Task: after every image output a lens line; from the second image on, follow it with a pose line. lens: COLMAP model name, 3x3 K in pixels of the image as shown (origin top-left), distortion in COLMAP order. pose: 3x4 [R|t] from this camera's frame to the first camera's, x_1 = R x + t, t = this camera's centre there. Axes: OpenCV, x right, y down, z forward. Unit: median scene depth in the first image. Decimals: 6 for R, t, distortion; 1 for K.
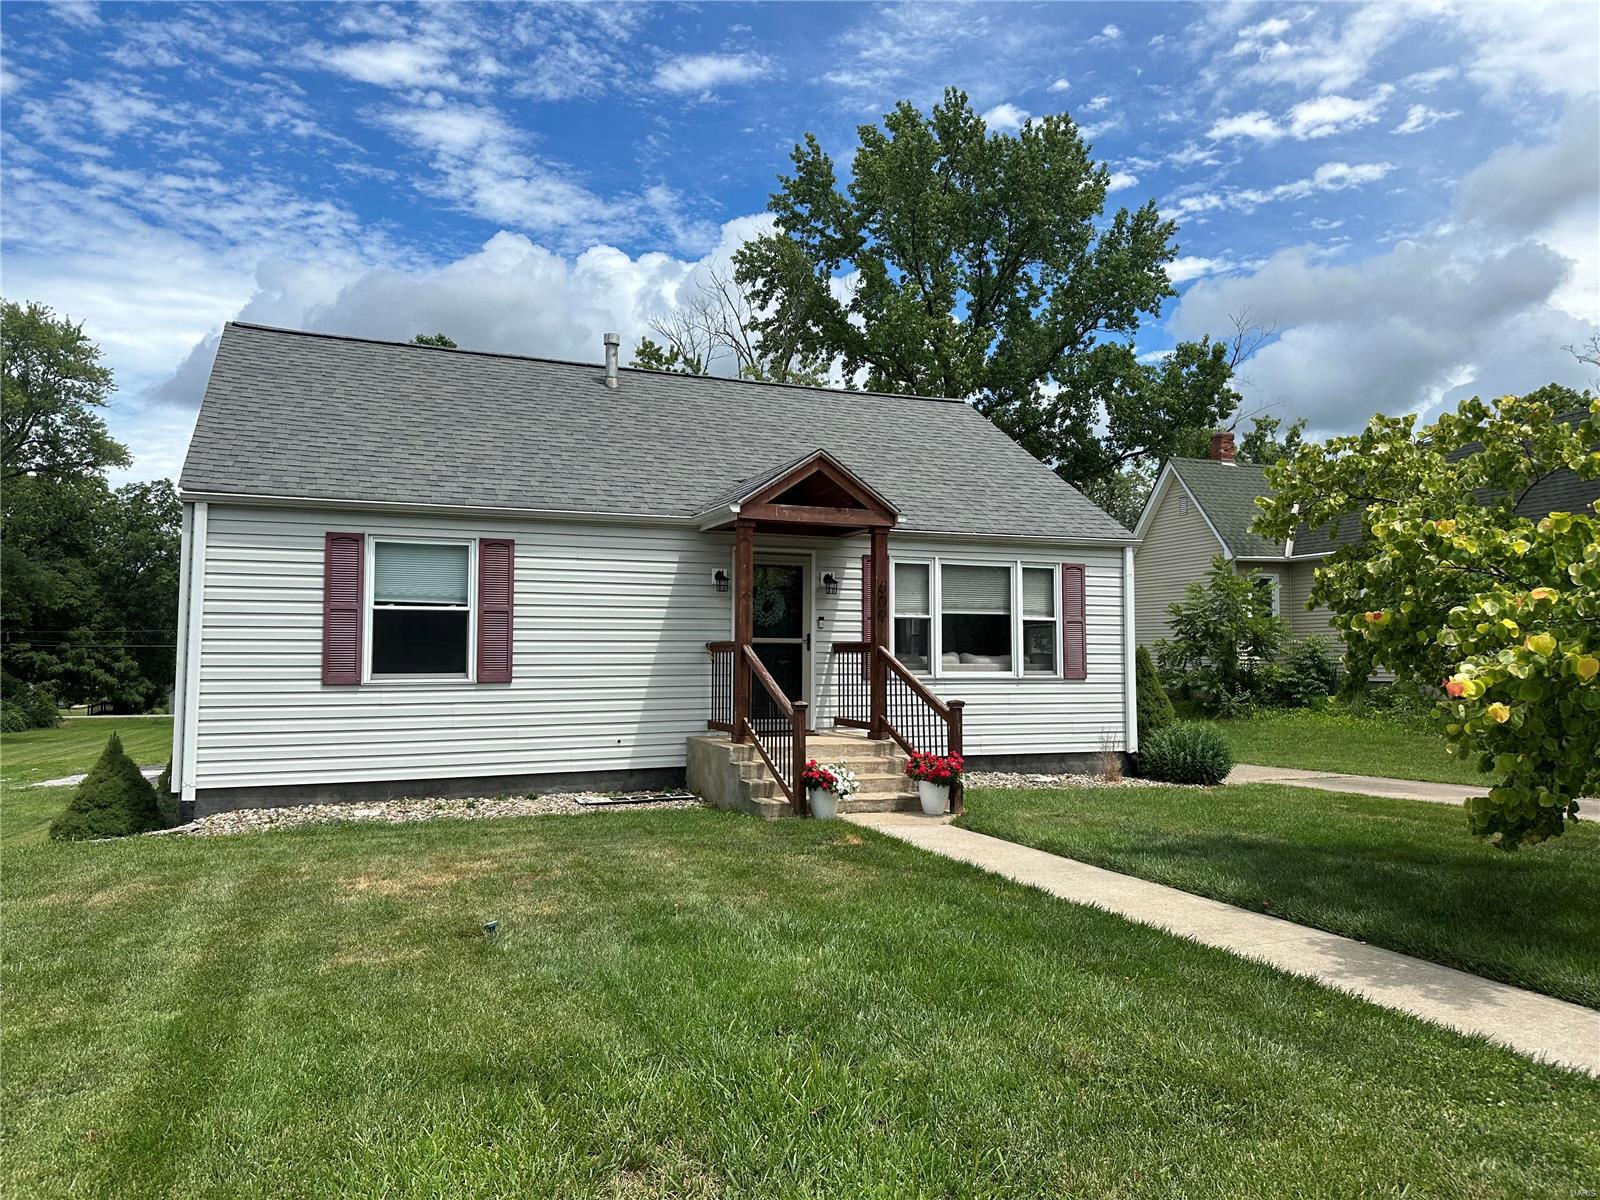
lens RADIAL K [[1138.5, 0, 797.4], [0, 1138.5, 593.0], [0, 0, 1]] dist [0.101977, -0.145146]
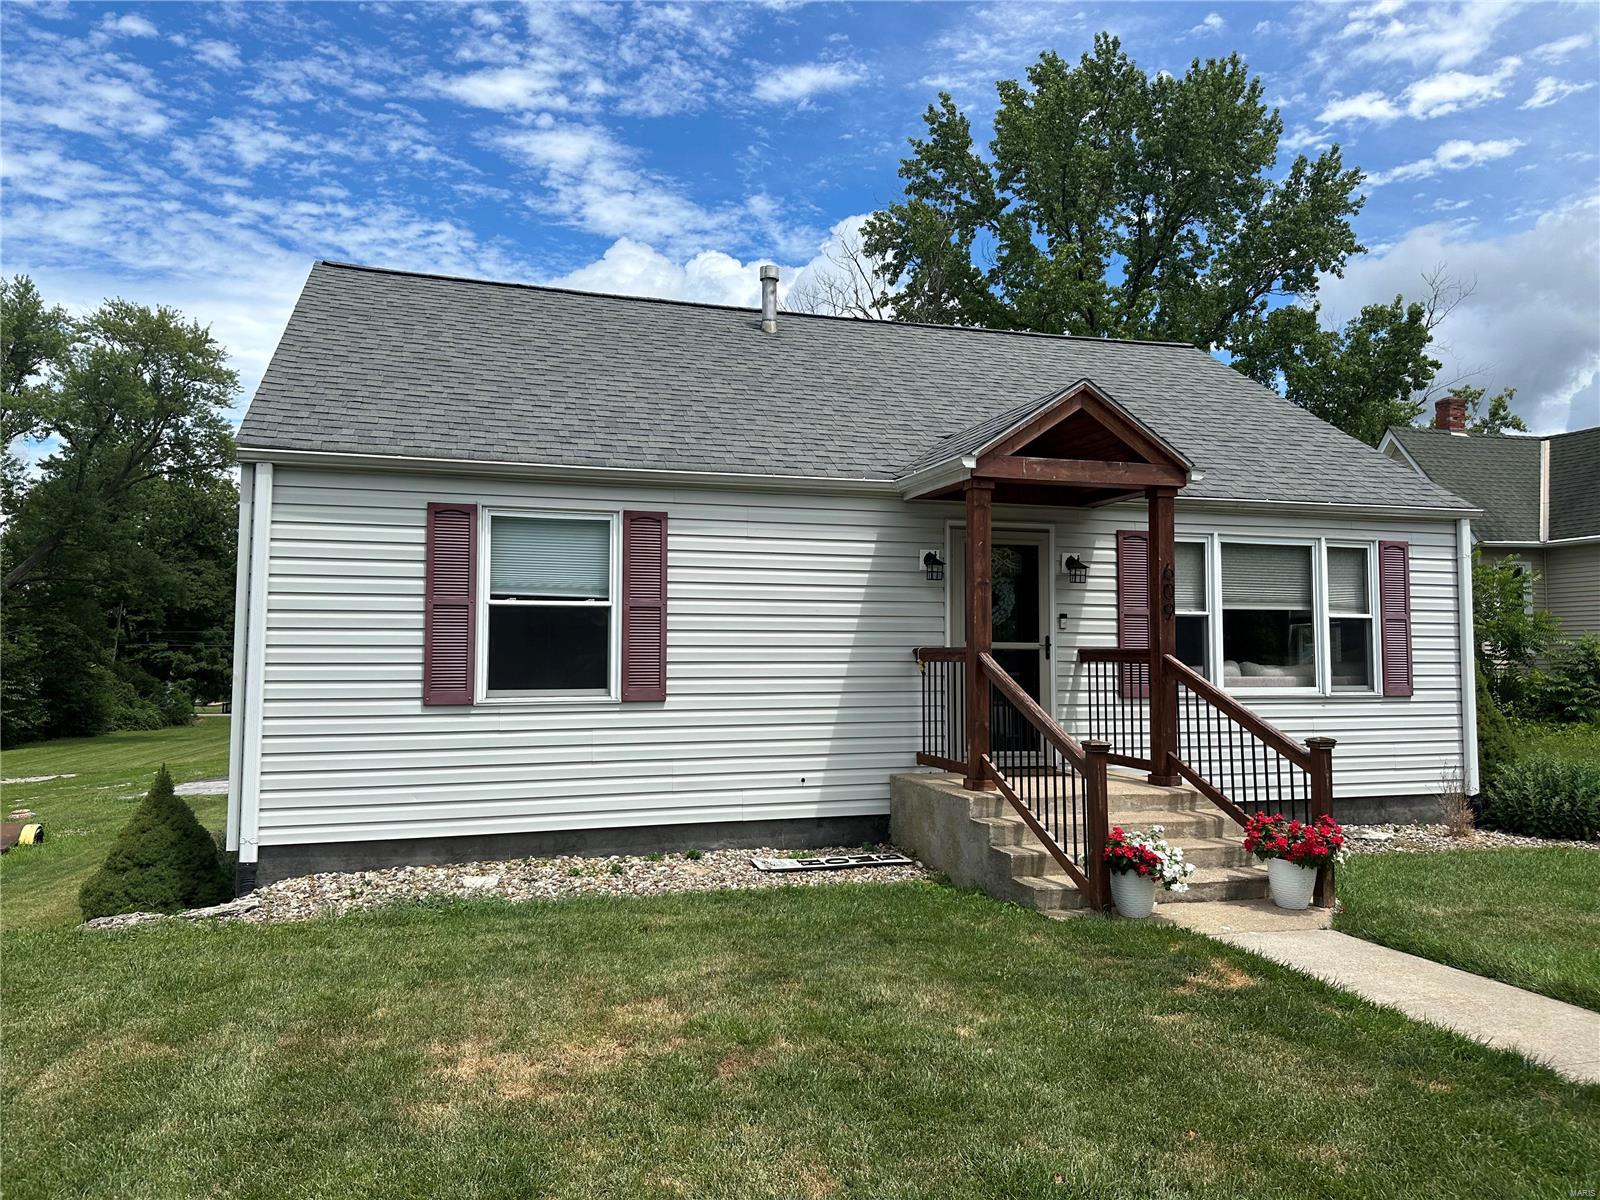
lens RADIAL K [[1127.3, 0, 784.9], [0, 1127.3, 590.4], [0, 0, 1]] dist [0.116565, -0.169636]
pose [[0.994962, -0.005002, -0.100125, -0.079781], [0.004884, 0.999987, -0.001424, 0.005294], [0.100130, 0.000928, 0.994974, 0.221526]]
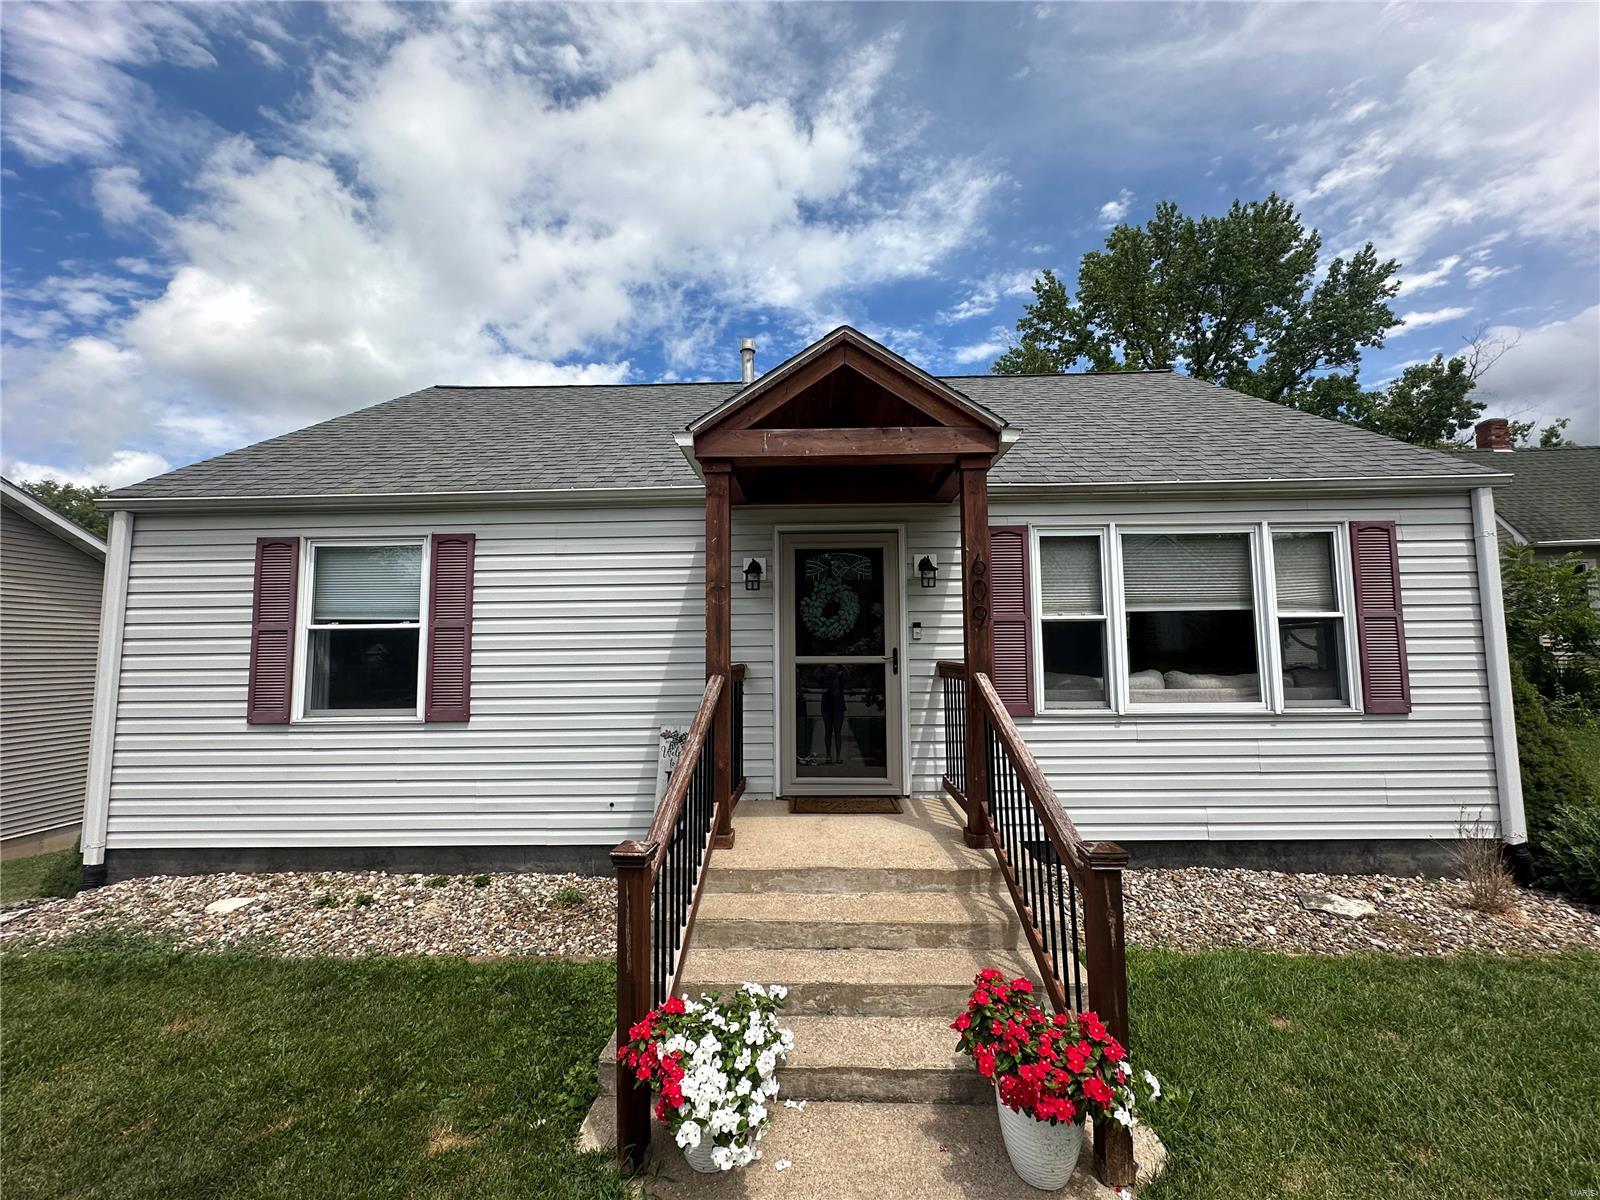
lens RADIAL K [[643.1, 0, 795.4], [0, 643.1, 602.8], [0, 0, 1]] dist [-0.002525, 0.000378]
pose [[0.912461, -0.042905, -0.406909, 0.101414], [0.036001, 0.999049, -0.024613, 0.014885], [0.407578, 0.007809, 0.913137, 0.578404]]
